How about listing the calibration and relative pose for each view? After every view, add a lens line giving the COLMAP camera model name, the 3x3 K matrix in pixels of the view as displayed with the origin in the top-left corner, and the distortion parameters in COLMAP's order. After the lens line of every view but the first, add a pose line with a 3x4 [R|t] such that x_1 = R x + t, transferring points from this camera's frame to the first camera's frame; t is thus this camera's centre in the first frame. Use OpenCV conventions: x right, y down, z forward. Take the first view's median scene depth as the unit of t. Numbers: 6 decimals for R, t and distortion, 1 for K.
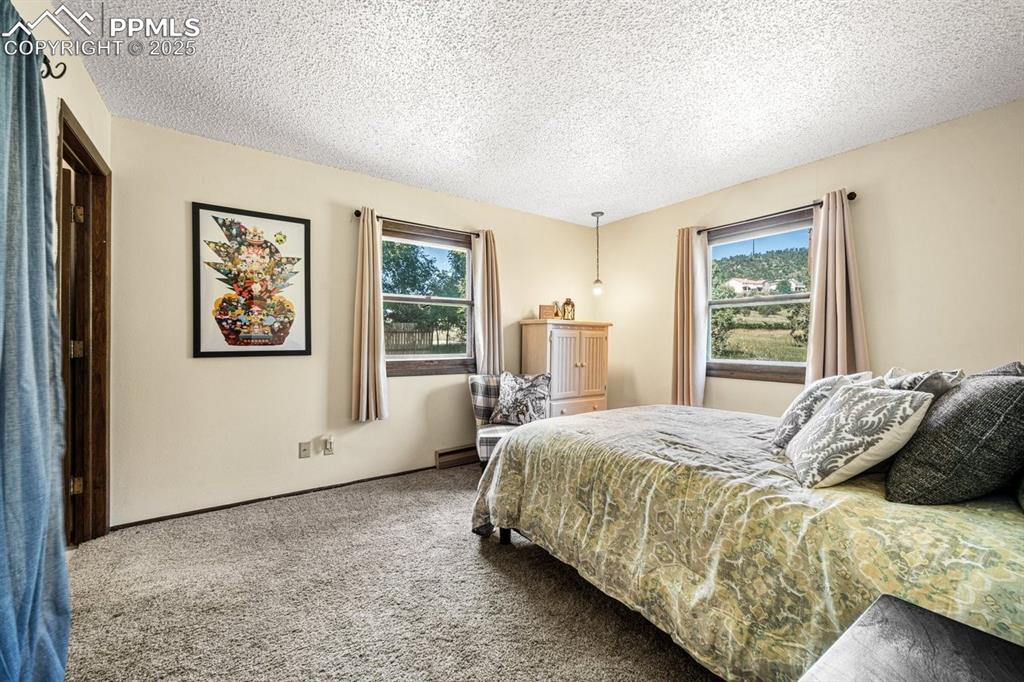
lens RADIAL K [[419.0, 0, 512.0], [0, 419.0, 341.0], [0, 0, 1]] dist [0.000098, 0.000113]
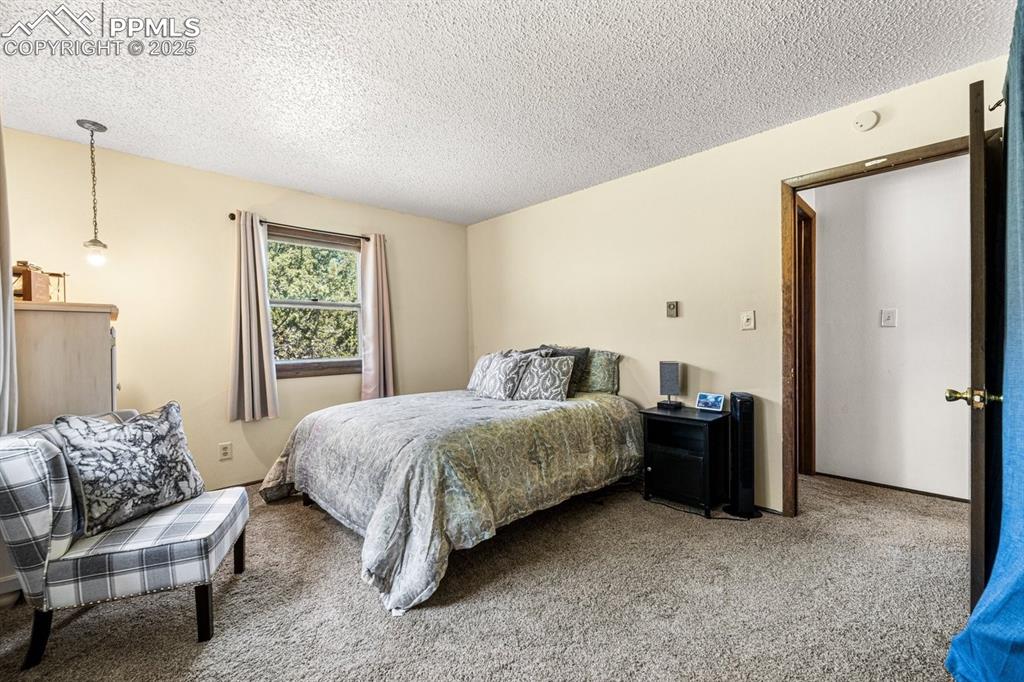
lens RADIAL K [[419.0, 0, 512.0], [0, 419.0, 341.0], [0, 0, 1]] dist [0.000098, 0.000113]
pose [[-0.176458, -0.008205, 0.984274, -0.620391], [0.017249, 0.999786, 0.011427, -0.004064], [-0.984157, 0.018994, -0.176279, 0.714168]]
